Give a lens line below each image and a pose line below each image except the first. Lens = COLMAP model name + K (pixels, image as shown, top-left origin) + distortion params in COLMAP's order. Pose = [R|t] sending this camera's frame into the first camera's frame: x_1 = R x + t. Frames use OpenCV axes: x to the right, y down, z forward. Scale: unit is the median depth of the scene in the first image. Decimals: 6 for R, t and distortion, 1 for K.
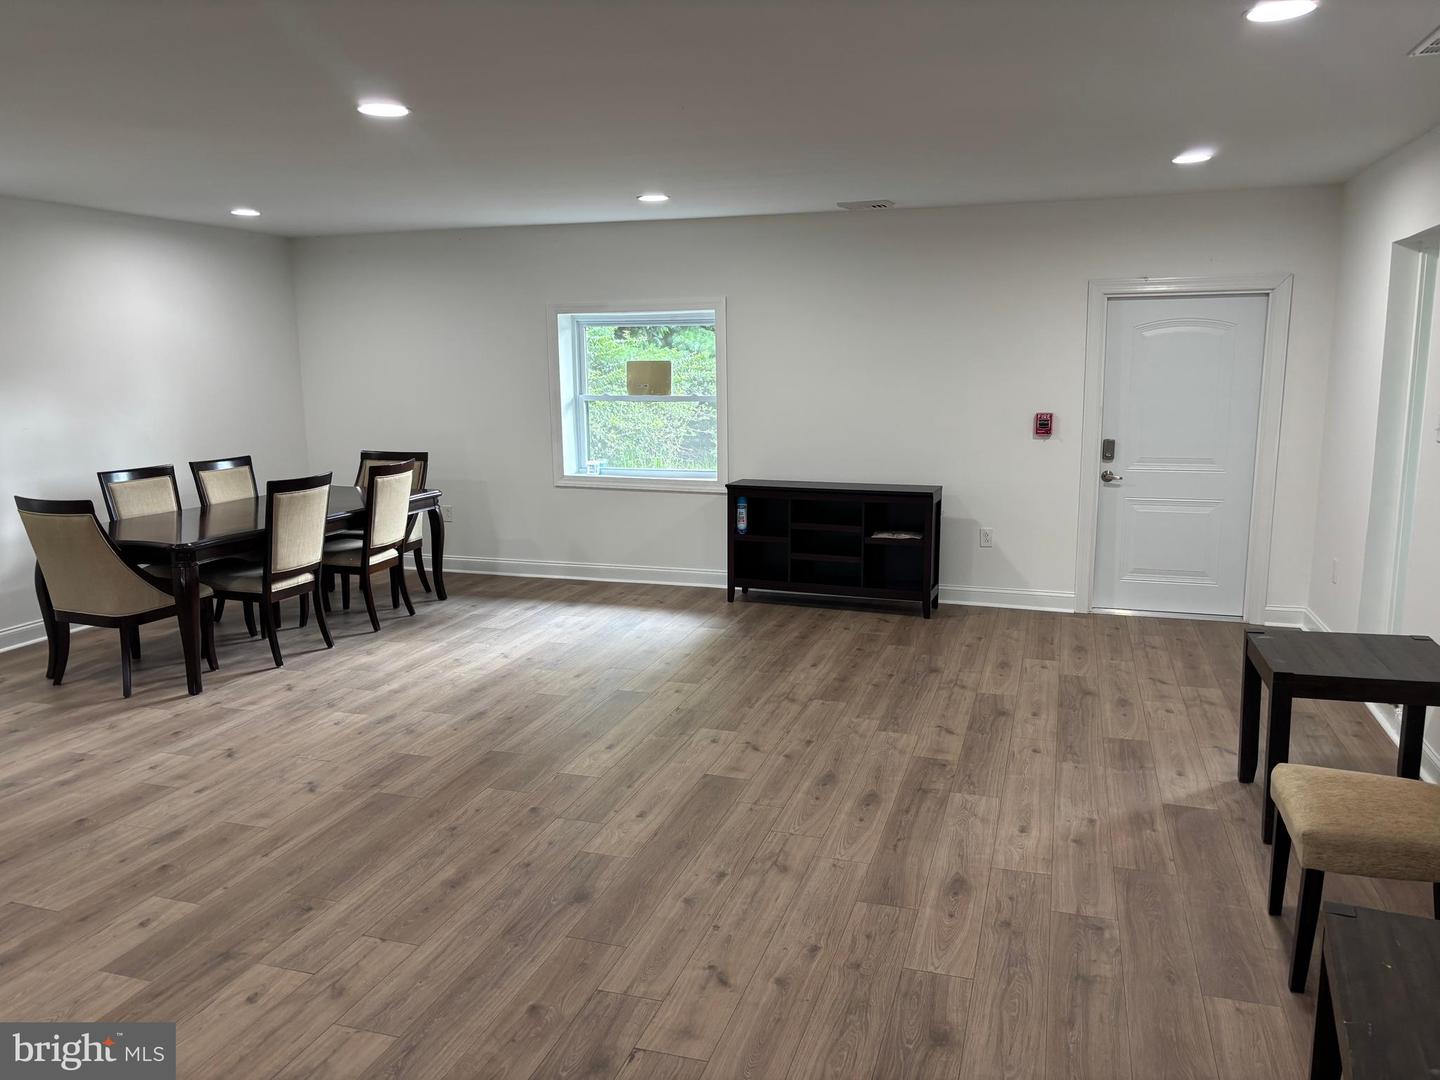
lens RADIAL K [[1095.9, 0, 716.3], [0, 1095.9, 538.2], [0, 0, 1]] dist [0.049353, -0.002718]
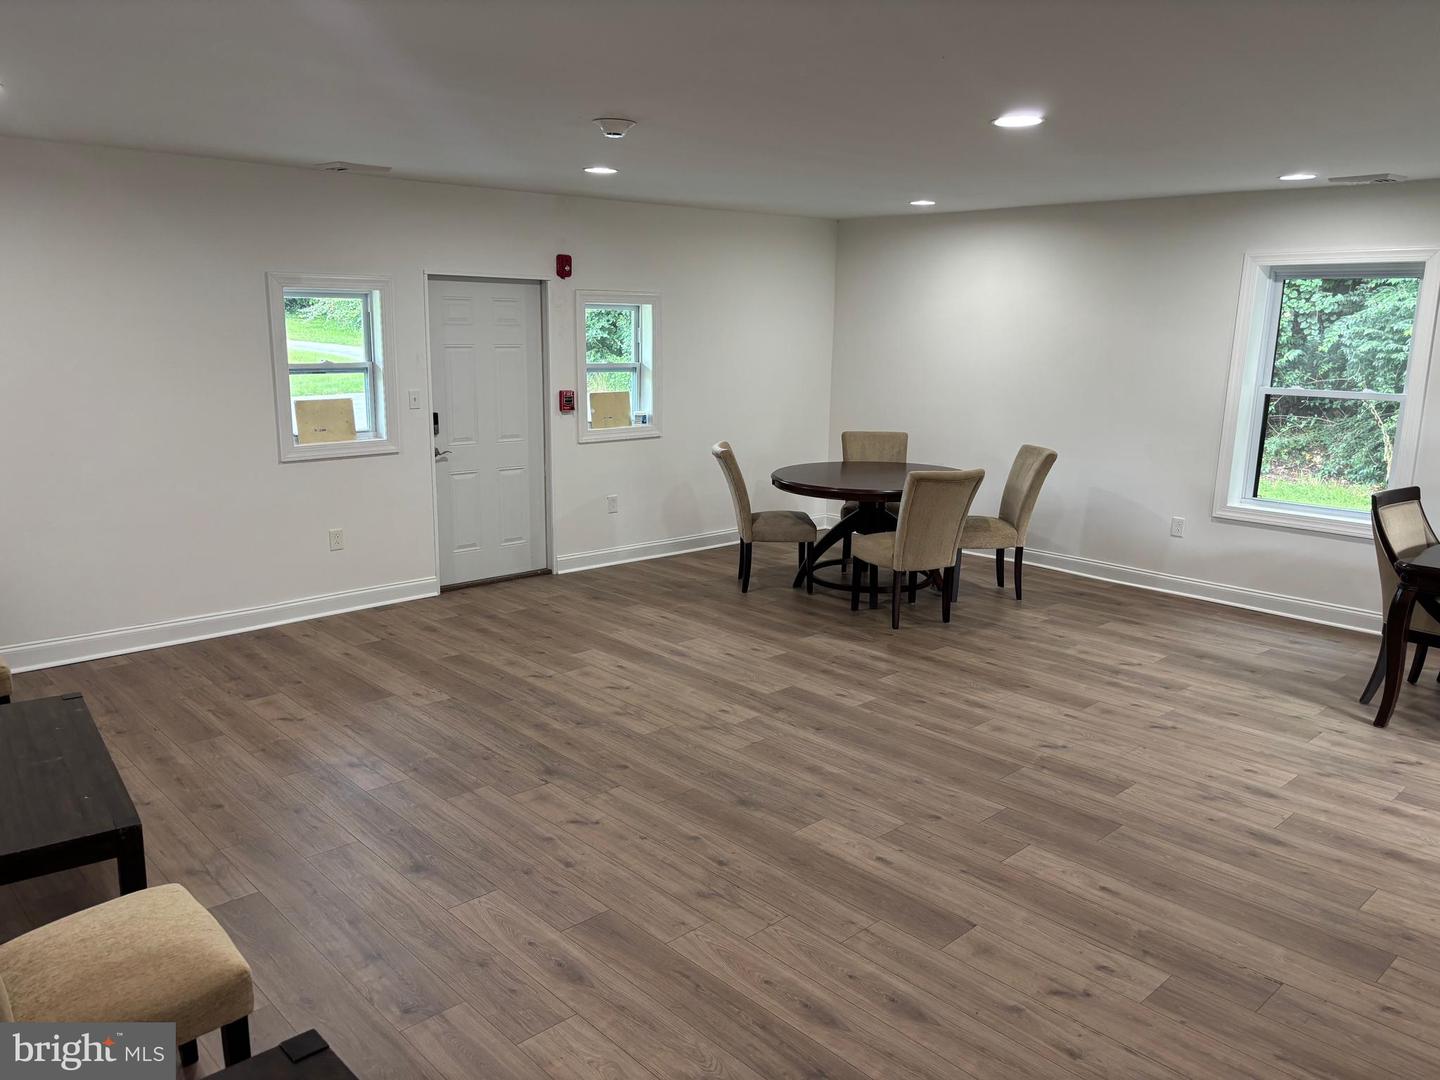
lens RADIAL K [[1095.9, 0, 717.2], [0, 1095.9, 545.6], [0, 0, 1]] dist [0.049353, -0.002718]
pose [[-0.493949, 0.180358, -0.850579, 0.718717], [-0.151440, 0.945452, 0.288419, -0.236998], [0.856201, 0.271276, -0.439692, 1.180847]]
